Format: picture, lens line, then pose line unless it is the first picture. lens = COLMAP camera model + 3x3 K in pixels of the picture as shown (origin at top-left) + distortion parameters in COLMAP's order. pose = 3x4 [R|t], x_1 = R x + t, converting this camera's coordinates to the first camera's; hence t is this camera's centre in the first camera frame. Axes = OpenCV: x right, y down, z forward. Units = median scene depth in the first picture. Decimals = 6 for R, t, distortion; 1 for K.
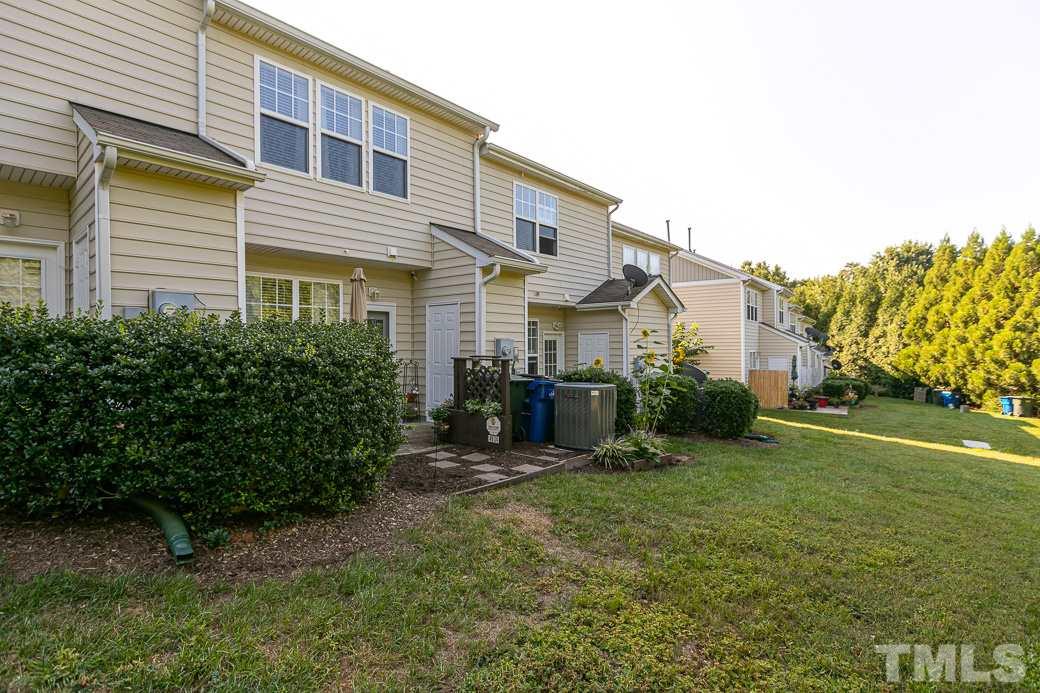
lens RADIAL K [[500.2, 0, 519.2], [0, 500.2, 341.3], [0, 0, 1]] dist [-0.010001, 0.001697]
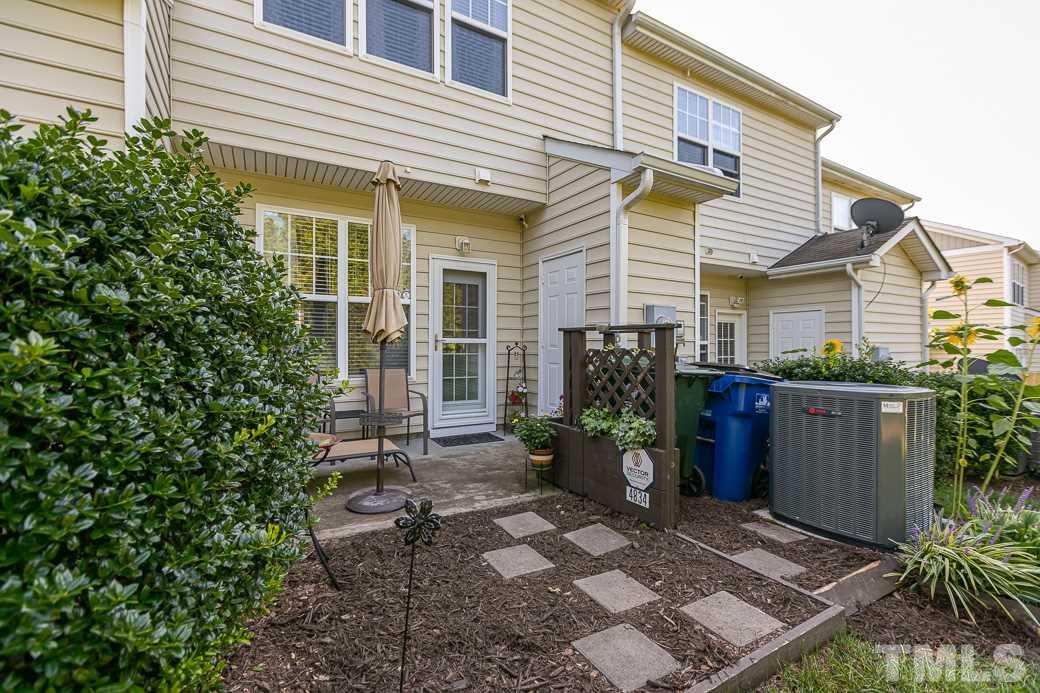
lens RADIAL K [[457.8, 0, 522.7], [0, 457.8, 345.6], [0, 0, 1]] dist [-0.000091, 0.000569]
pose [[0.950783, 0.002683, -0.309845, -0.016713], [-0.000903, 0.999982, 0.005887, 0.041097], [0.309855, -0.005317, 0.950769, 0.441029]]
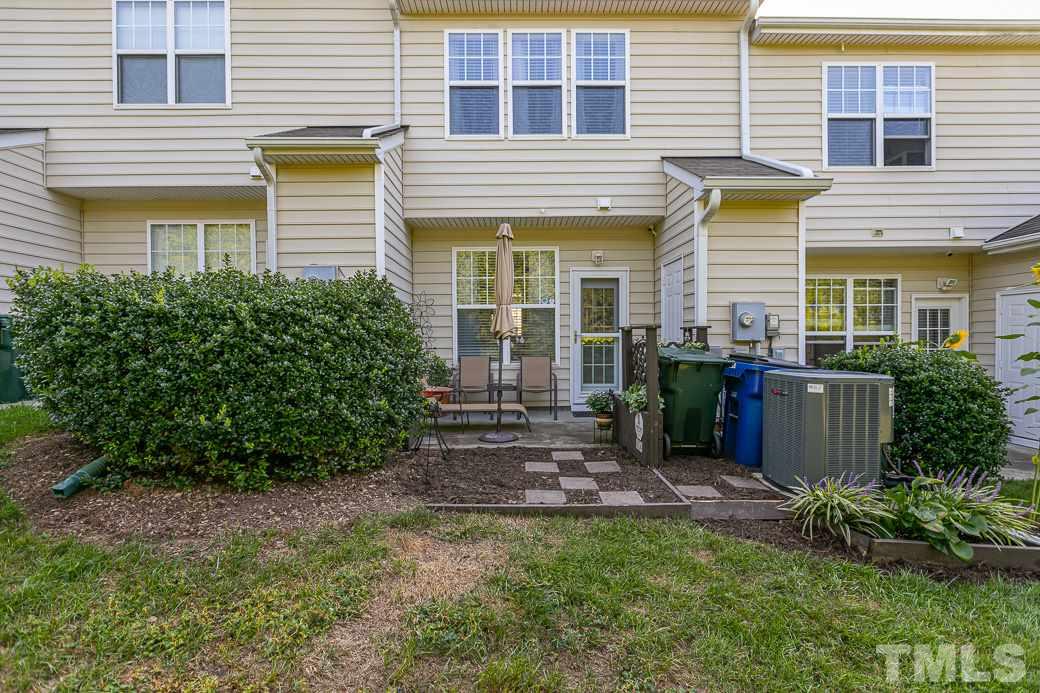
lens RADIAL K [[500.2, 0, 521.3], [0, 500.2, 345.0], [0, 0, 1]] dist [-0.010001, 0.001697]
pose [[0.671663, 0.007529, -0.740819, 0.264681], [0.011685, 0.999716, 0.020754, 0.035457], [0.740765, -0.022596, 0.671385, 0.341832]]
